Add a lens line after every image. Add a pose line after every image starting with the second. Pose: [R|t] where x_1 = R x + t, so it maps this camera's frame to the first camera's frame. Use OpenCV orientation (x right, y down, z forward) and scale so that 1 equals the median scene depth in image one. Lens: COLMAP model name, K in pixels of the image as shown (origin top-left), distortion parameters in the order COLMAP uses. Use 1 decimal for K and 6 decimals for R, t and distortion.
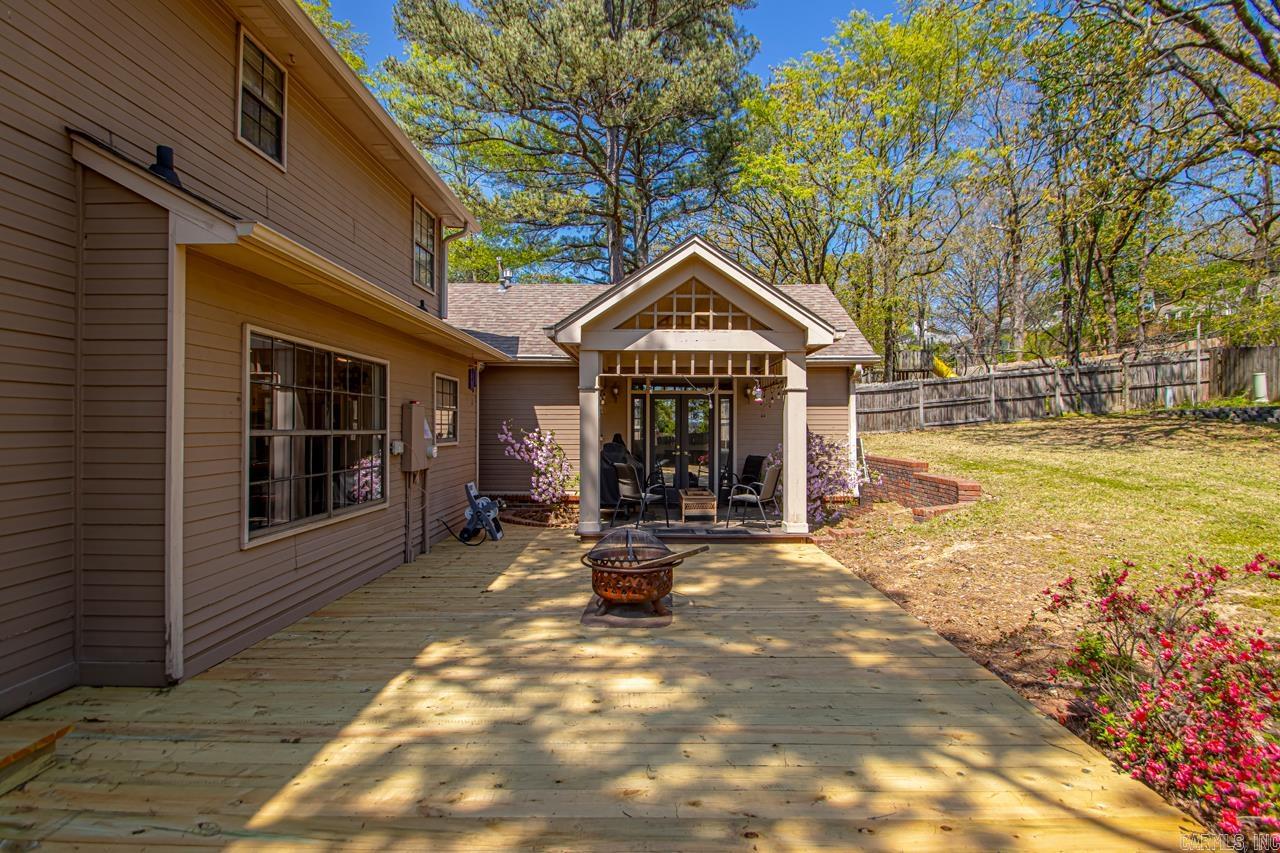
lens RADIAL K [[579.2, 0, 646.1], [0, 579.2, 427.3], [0, 0, 1]] dist [-0.015318, -0.000689]
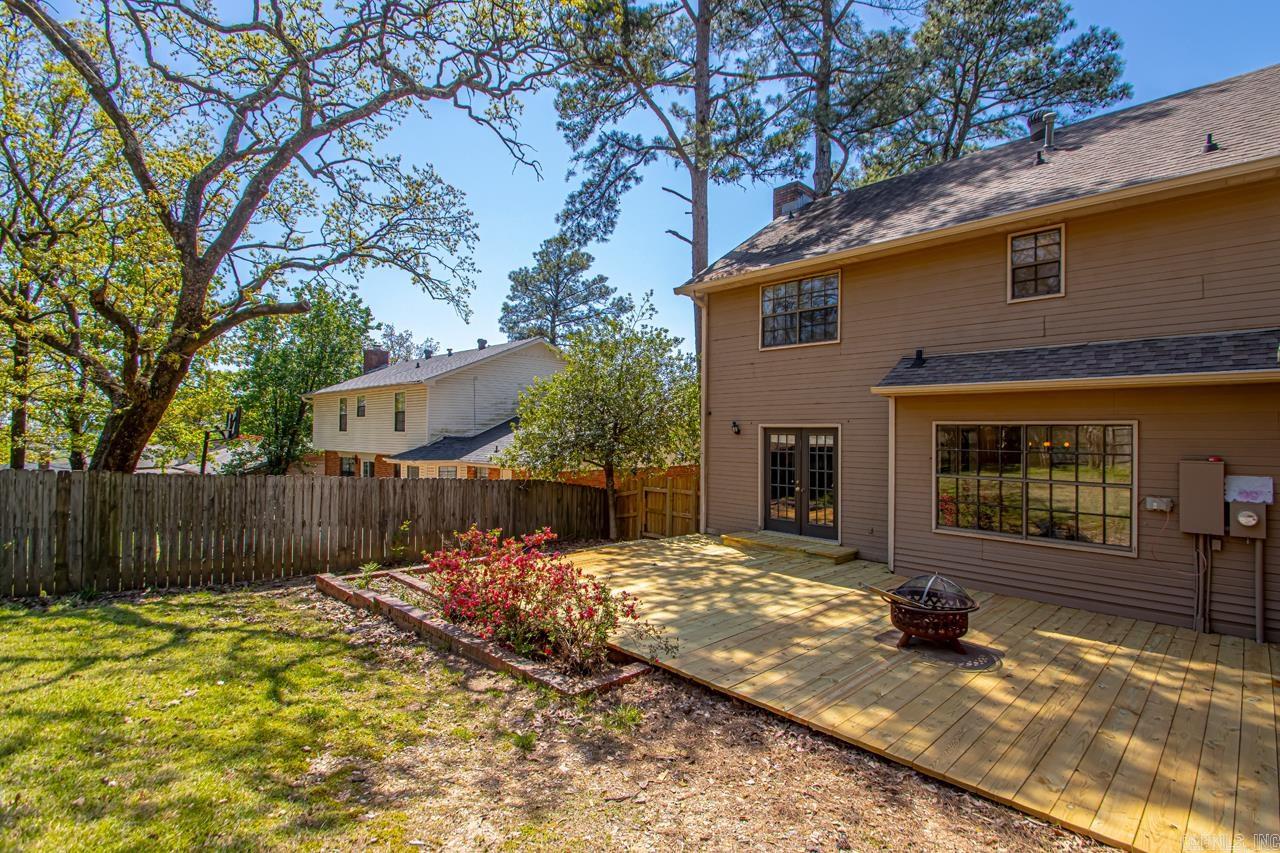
lens RADIAL K [[579.2, 0, 646.1], [0, 579.2, 427.3], [0, 0, 1]] dist [-0.015318, -0.000689]
pose [[-0.700005, -0.014660, -0.713988, 0.354780], [-0.011489, 0.999891, -0.009266, -0.030075], [0.714046, 0.001717, -0.700097, 0.416488]]
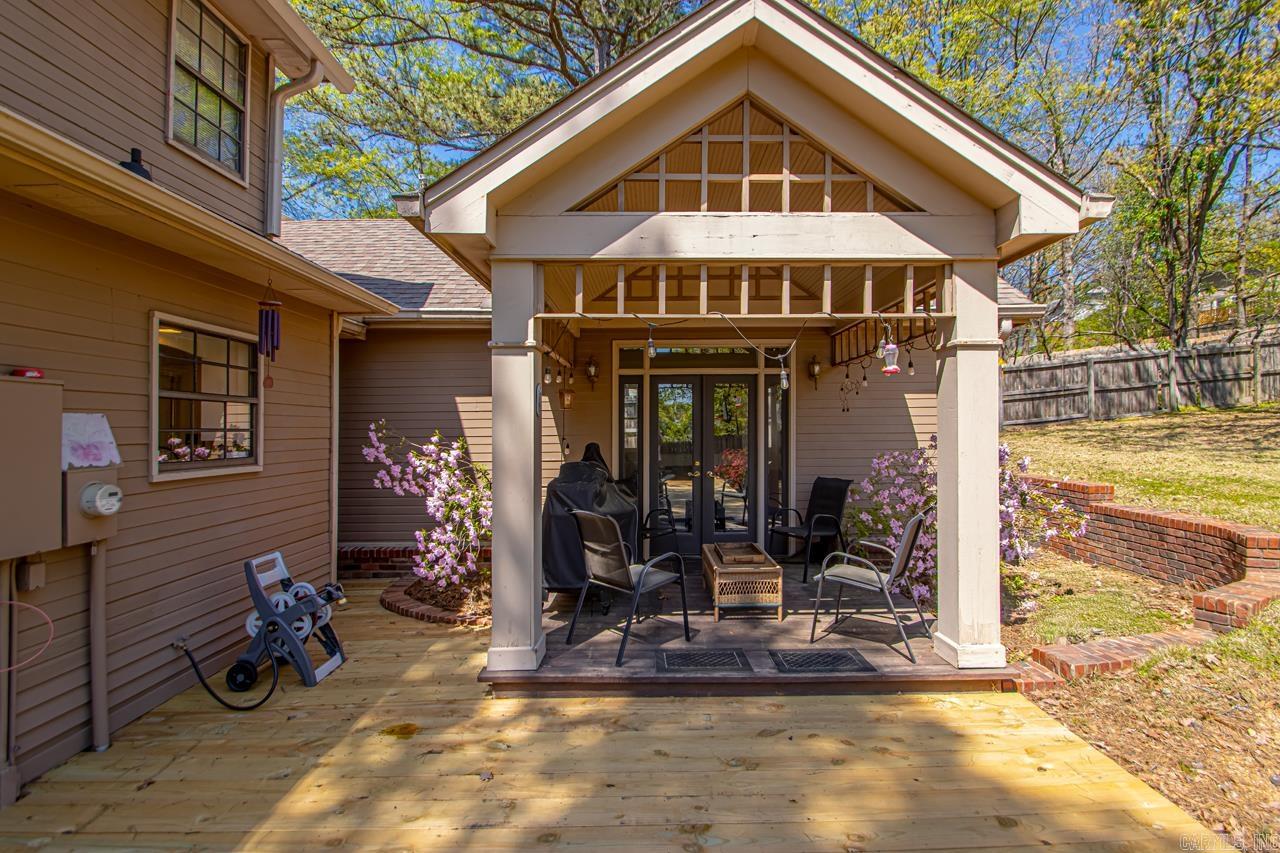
lens RADIAL K [[614.7, 0, 663.9], [0, 614.7, 423.9], [0, 0, 1]] dist [0.002807, -0.012752]
pose [[0.999433, -0.009149, 0.032396, 0.000437], [0.009455, 0.999912, -0.009308, -0.000673], [-0.032308, 0.009609, 0.999432, 0.242932]]
